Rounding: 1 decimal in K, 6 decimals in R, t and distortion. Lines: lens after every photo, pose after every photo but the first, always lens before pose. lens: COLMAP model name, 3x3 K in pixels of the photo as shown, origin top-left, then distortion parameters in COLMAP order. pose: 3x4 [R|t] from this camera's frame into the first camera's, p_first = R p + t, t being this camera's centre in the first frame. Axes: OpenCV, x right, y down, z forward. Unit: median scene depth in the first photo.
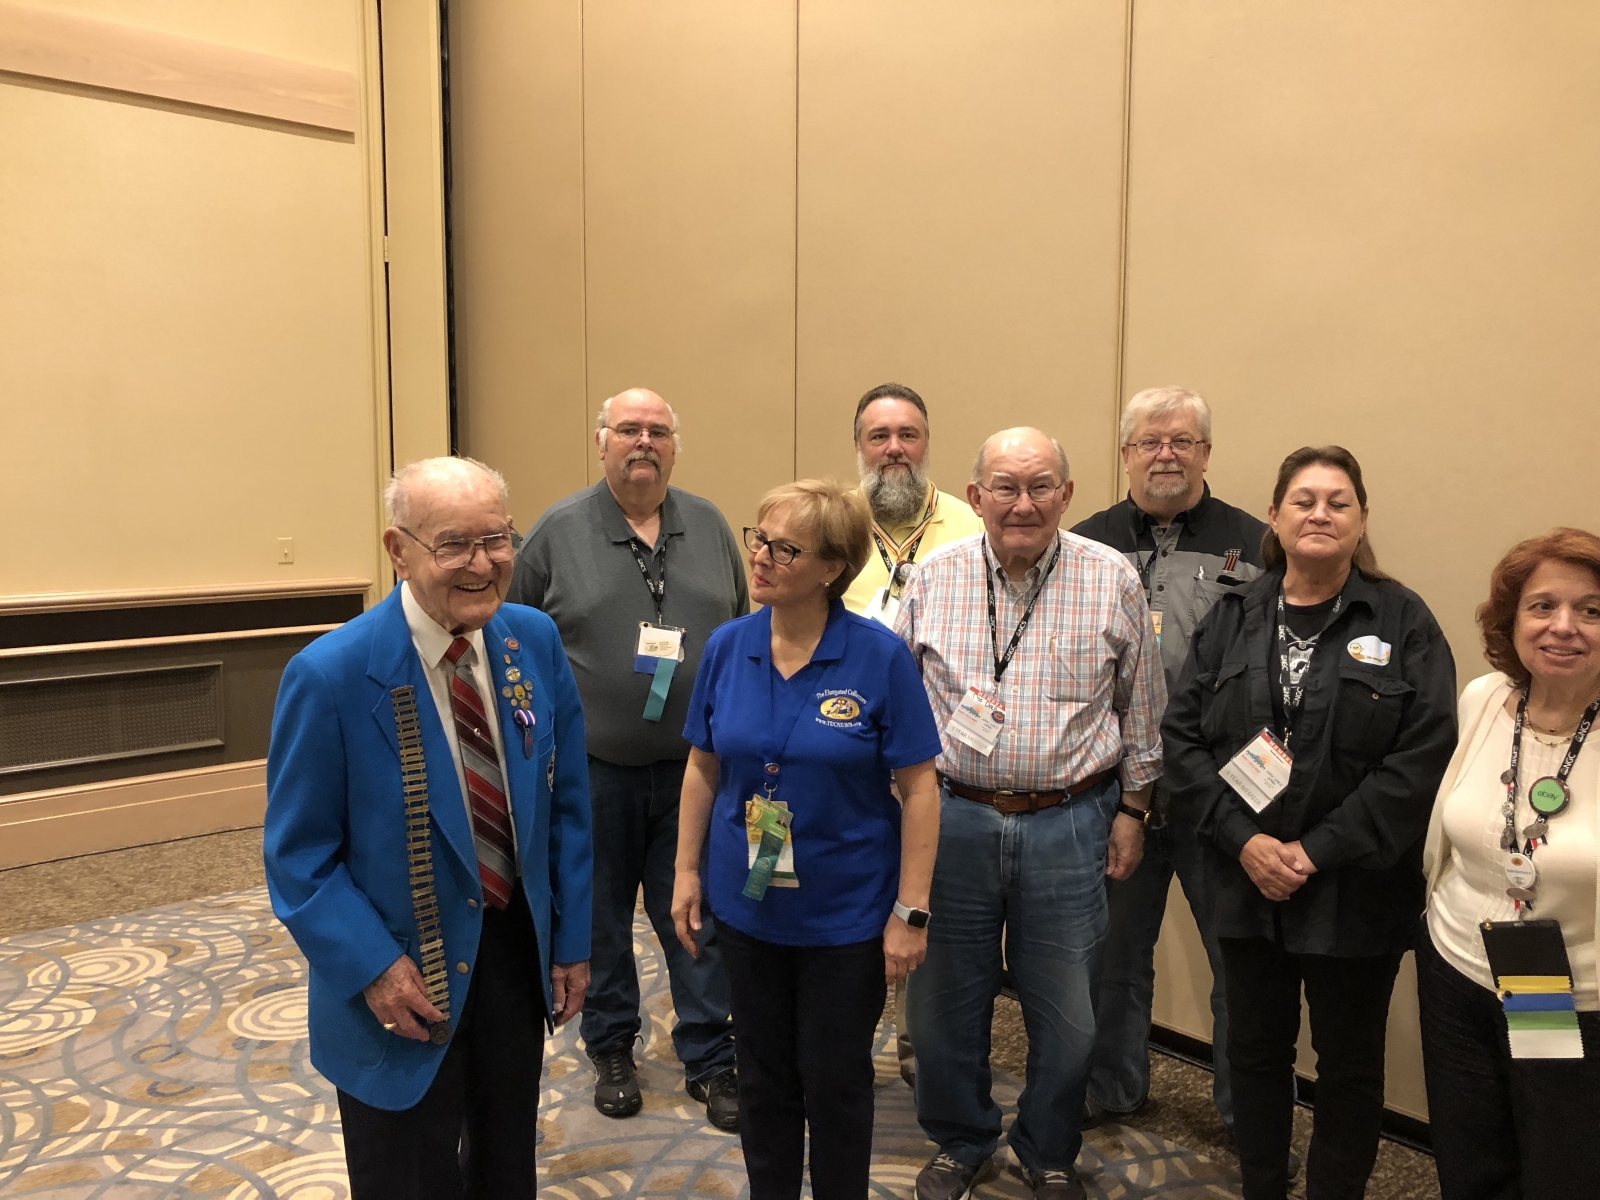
lens RADIAL K [[1300.2, 0, 787.0], [0, 1300.2, 583.5], [0, 0, 1]] dist [0.016557, -0.009969]
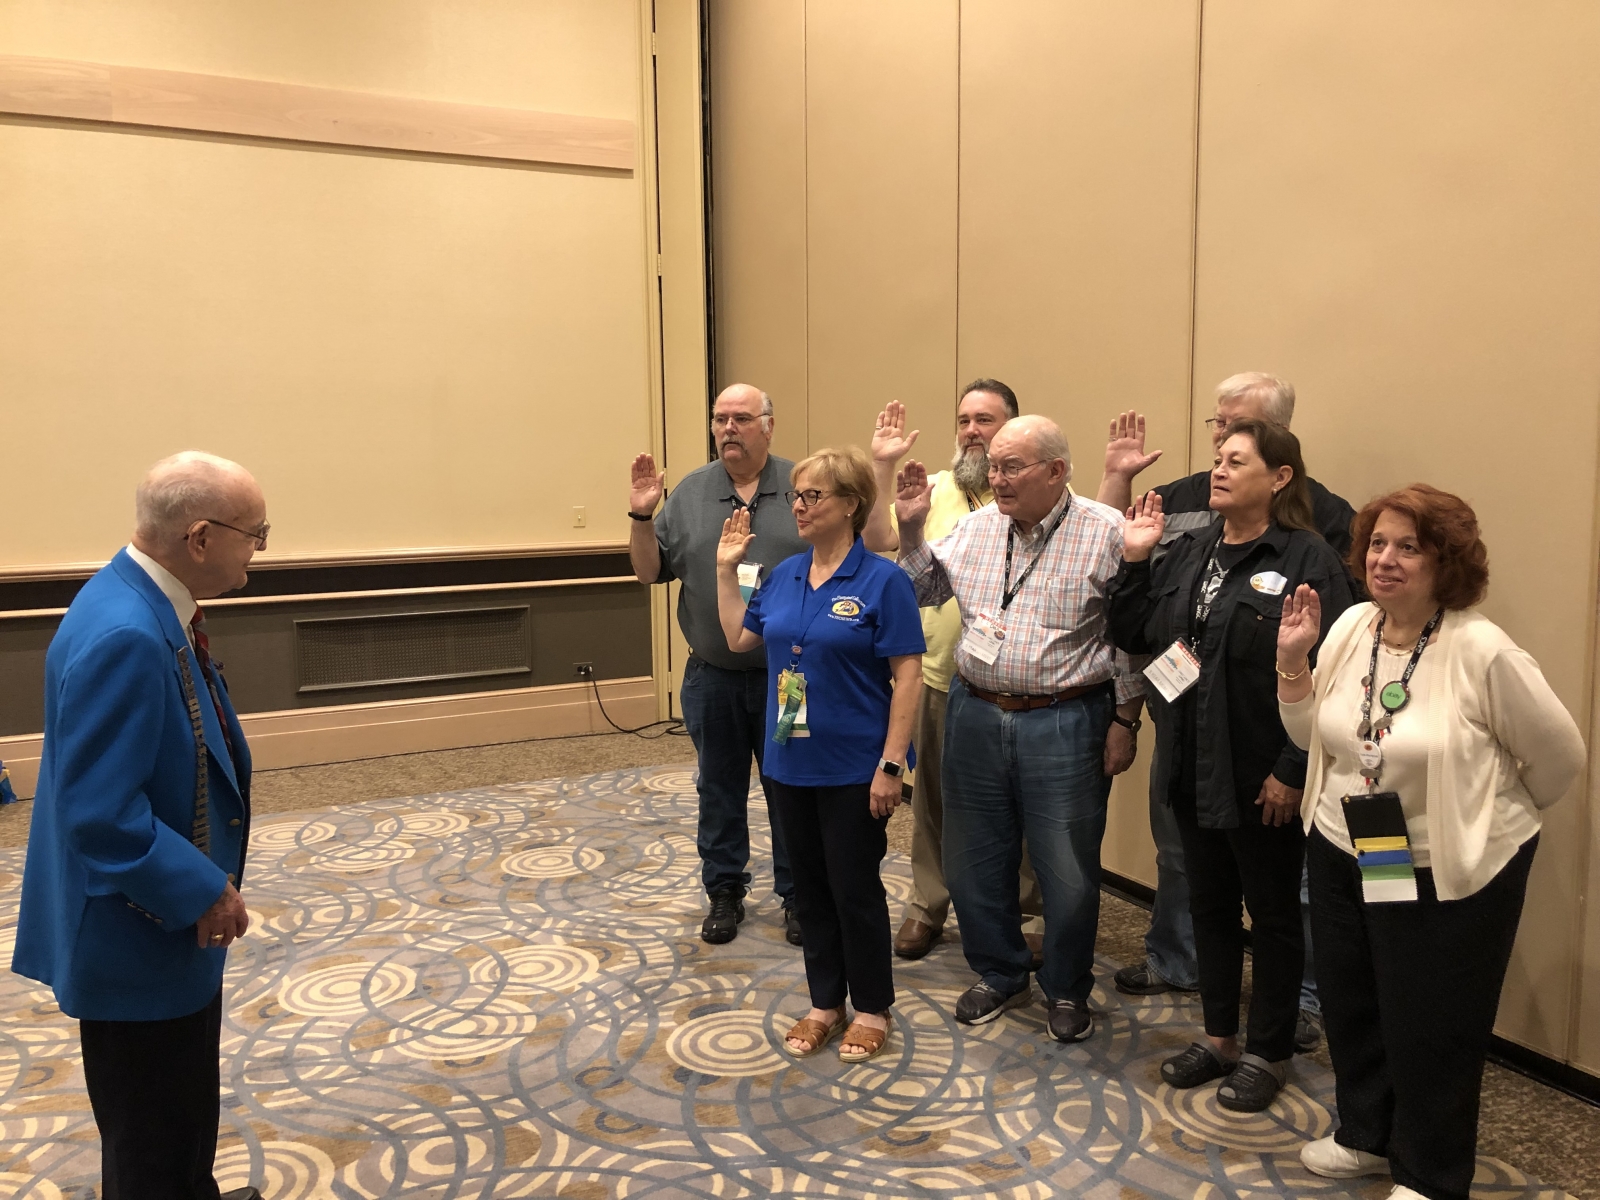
lens RADIAL K [[1317.2, 0, 796.5], [0, 1317.2, 560.2], [0, 0, 1]] dist [0.002876, 0.006533]
pose [[0.965222, 0.003252, -0.261411, 0.253931], [-0.001639, 0.999978, 0.006388, 0.014813], [0.261426, -0.005737, 0.965207, -0.267081]]
